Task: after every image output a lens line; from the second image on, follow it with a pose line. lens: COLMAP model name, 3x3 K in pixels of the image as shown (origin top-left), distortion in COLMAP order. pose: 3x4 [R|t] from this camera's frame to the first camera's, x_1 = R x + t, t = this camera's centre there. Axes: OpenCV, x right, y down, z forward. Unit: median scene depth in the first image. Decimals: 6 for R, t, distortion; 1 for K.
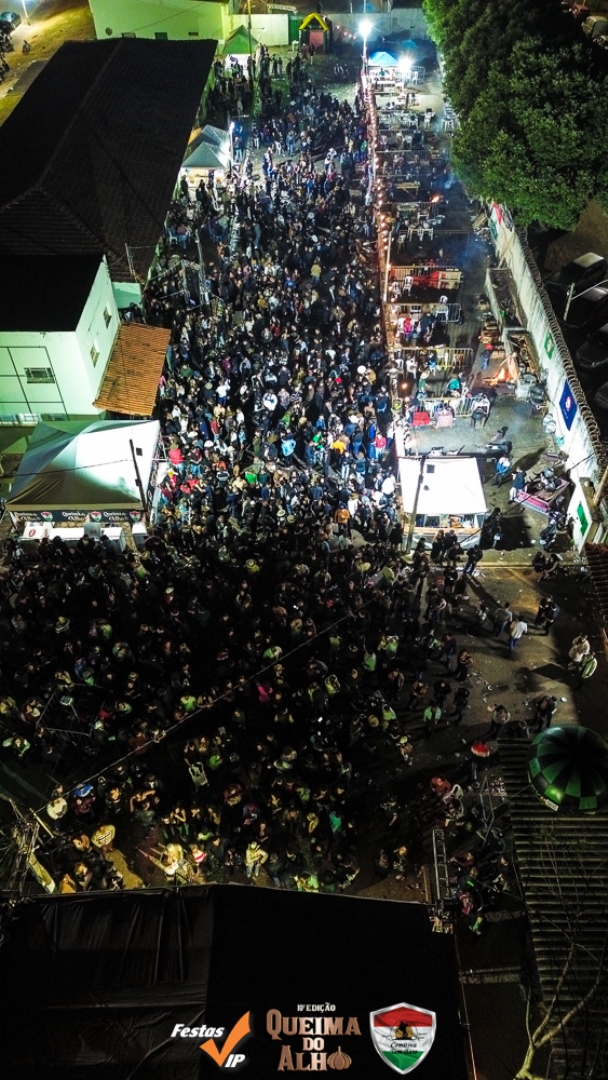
lens RADIAL K [[759.1, 0, 304.6], [0, 759.1, 540.5], [0, 0, 1]] dist [0.073210, -0.068833]
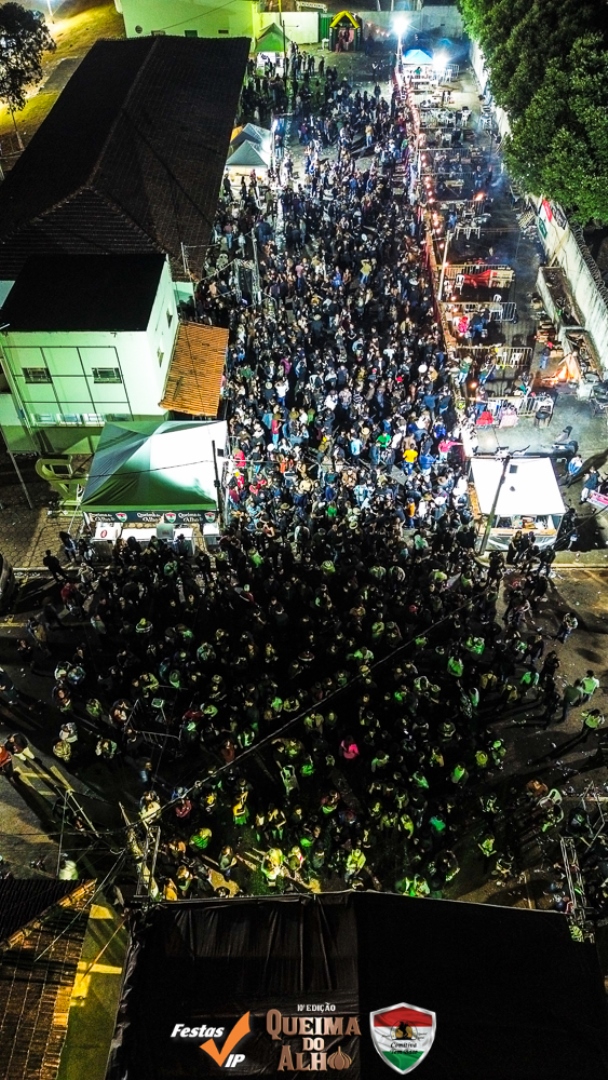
lens RADIAL K [[759.1, 0, 304.6], [0, 759.1, 540.5], [0, 0, 1]] dist [0.073210, -0.068833]
pose [[0.999999, 0.000362, -0.001318, -0.081172], [-0.000360, 0.999999, 0.001355, -0.002355], [0.001319, -0.001354, 0.999998, 0.006324]]
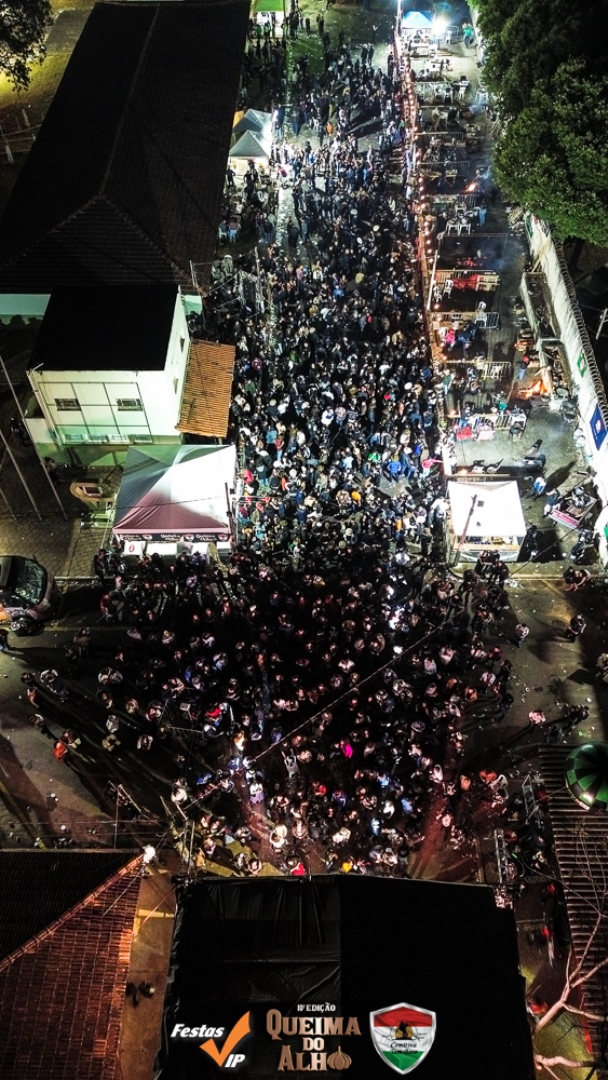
lens RADIAL K [[759.1, 0, 304.6], [0, 759.1, 540.5], [0, 0, 1]] dist [0.073210, -0.068833]
pose [[0.999995, -0.000529, -0.003271, -0.077934], [0.000895, 0.993594, 0.113001, -0.132759], [0.003191, -0.113003, 0.993589, -0.127817]]
